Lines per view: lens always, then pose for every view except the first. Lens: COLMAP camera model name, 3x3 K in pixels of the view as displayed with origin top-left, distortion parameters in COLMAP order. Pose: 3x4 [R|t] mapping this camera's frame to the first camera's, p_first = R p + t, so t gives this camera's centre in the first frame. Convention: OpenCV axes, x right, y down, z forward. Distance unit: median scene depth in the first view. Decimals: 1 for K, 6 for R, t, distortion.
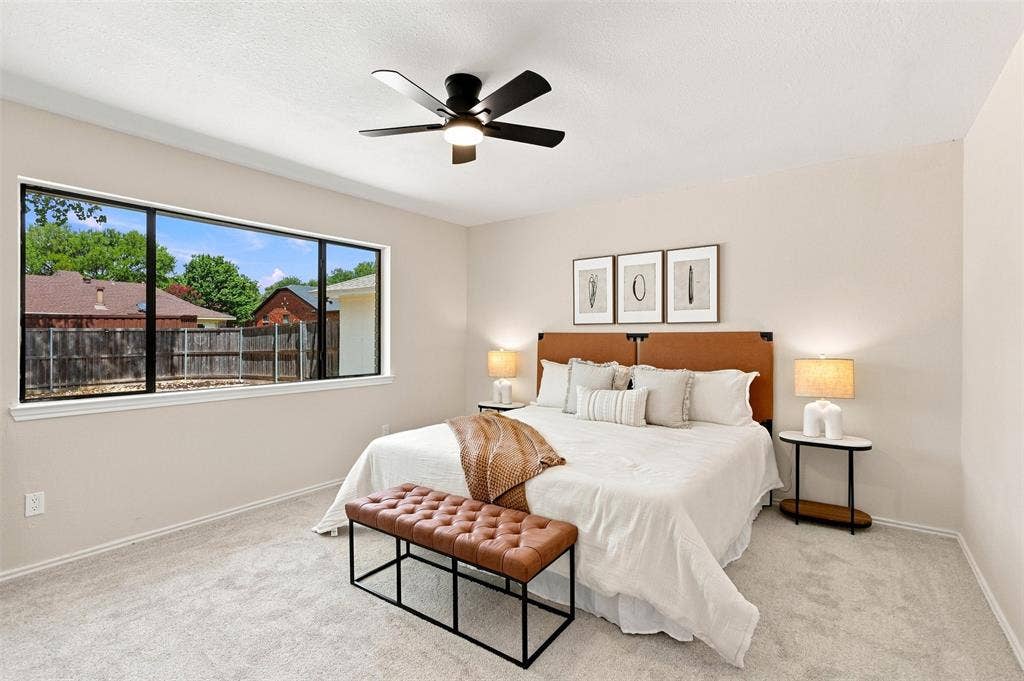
lens RADIAL K [[475.5, 0, 512.2], [0, 475.5, 337.2], [0, 0, 1]] dist [-0.005113, 0.001586]
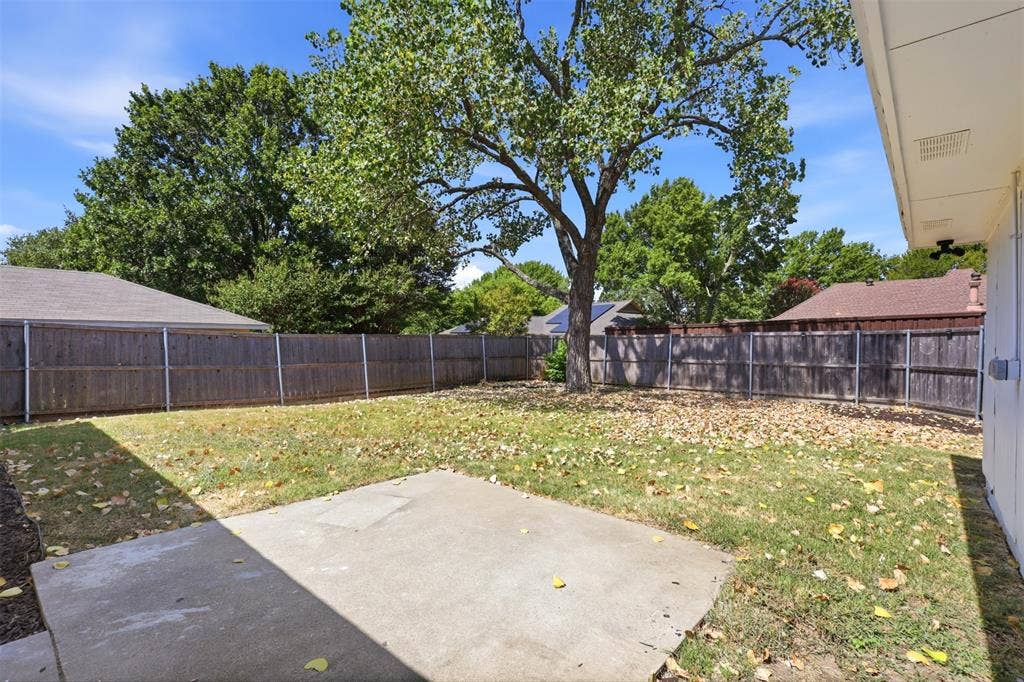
lens RADIAL K [[475.5, 0, 511.0], [0, 475.5, 342.3], [0, 0, 1]] dist [-0.005113, 0.001586]
pose [[-0.102027, -0.004080, -0.994773, 0.031130], [-0.004084, 0.999985, -0.003683, 0.003336], [0.994773, 0.003687, -0.102042, 0.511918]]
